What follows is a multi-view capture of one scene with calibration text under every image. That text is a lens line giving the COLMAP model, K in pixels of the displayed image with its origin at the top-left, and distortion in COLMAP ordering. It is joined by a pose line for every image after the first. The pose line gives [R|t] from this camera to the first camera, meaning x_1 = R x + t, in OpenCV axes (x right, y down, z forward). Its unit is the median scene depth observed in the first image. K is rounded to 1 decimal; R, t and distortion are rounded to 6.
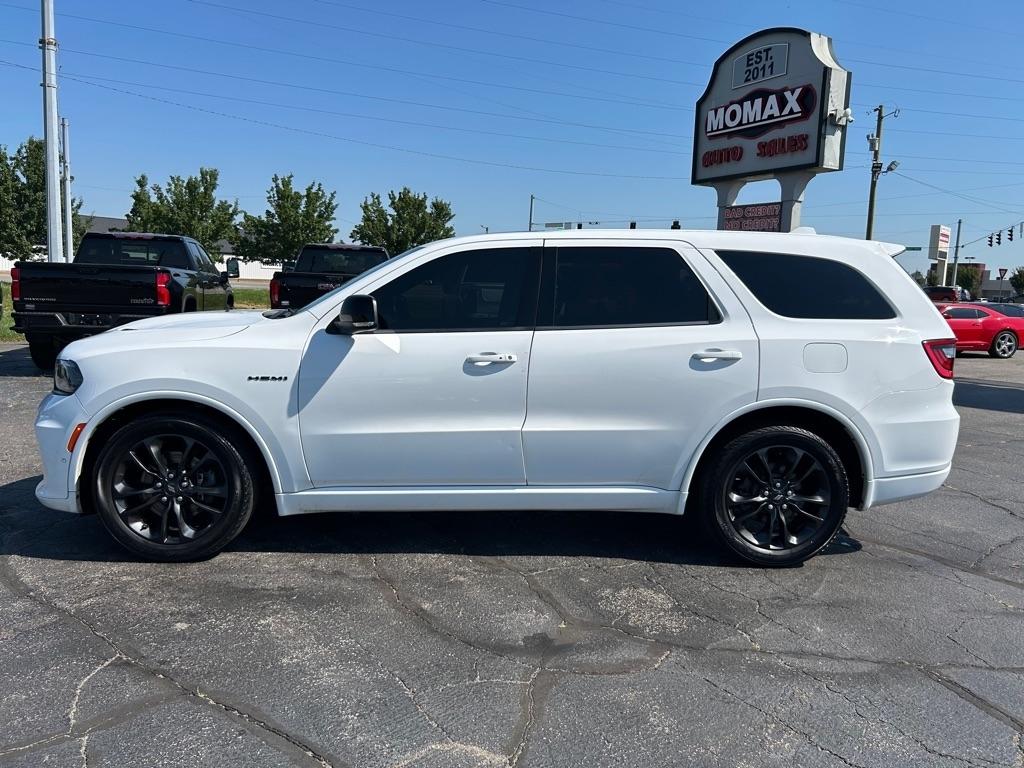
lens RADIAL K [[775.3, 0, 510.8], [0, 775.3, 375.0], [0, 0, 1]] dist [0.039064, -0.042752]
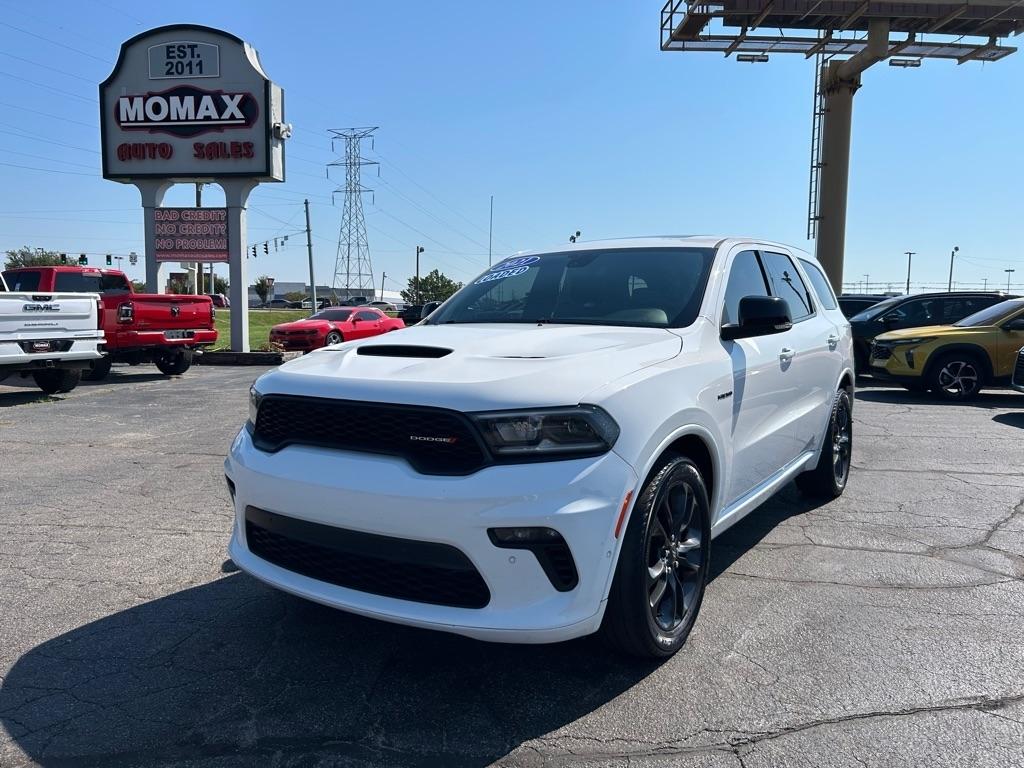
lens RADIAL K [[775.3, 0, 509.9], [0, 775.3, 380.1], [0, 0, 1]] dist [0.039064, -0.042752]
pose [[0.600579, -0.100528, 0.793220, -0.232092], [0.104653, 0.993413, 0.046662, -0.015707], [-0.792687, 0.054989, 0.607144, 0.134816]]
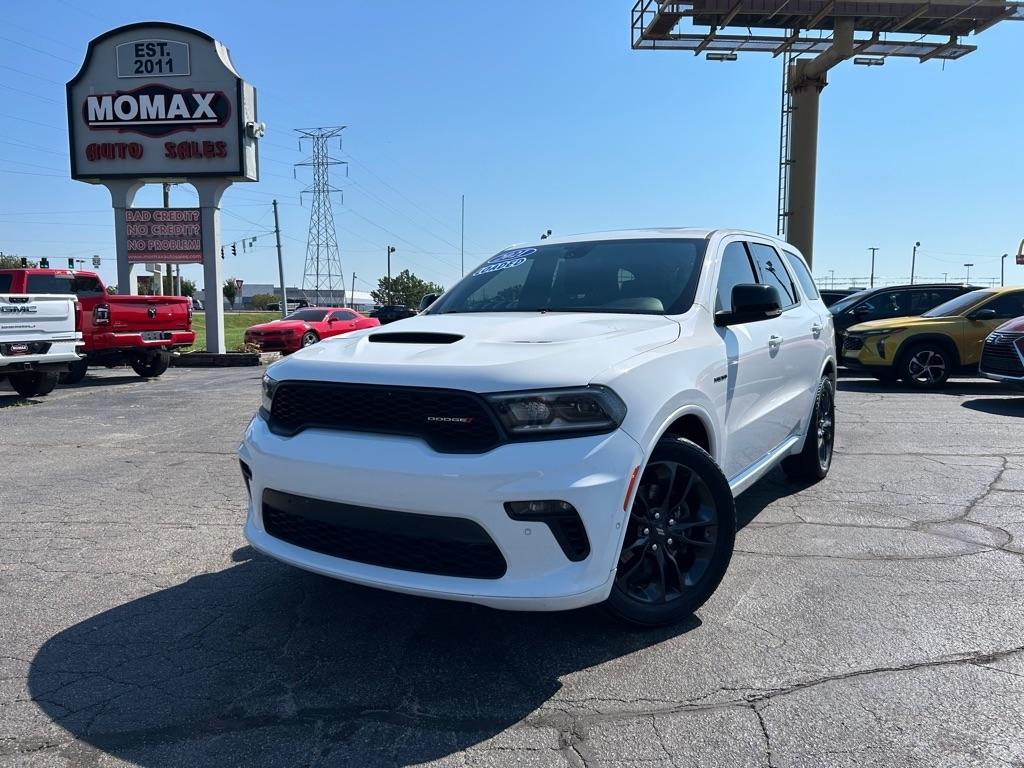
lens RADIAL K [[775.3, 0, 515.2], [0, 775.3, 381.7], [0, 0, 1]] dist [0.039064, -0.042752]
pose [[0.565802, -0.112737, 0.816798, -0.241006], [0.119470, 0.991364, 0.054074, -0.013986], [-0.815840, 0.066988, 0.574385, 0.137968]]
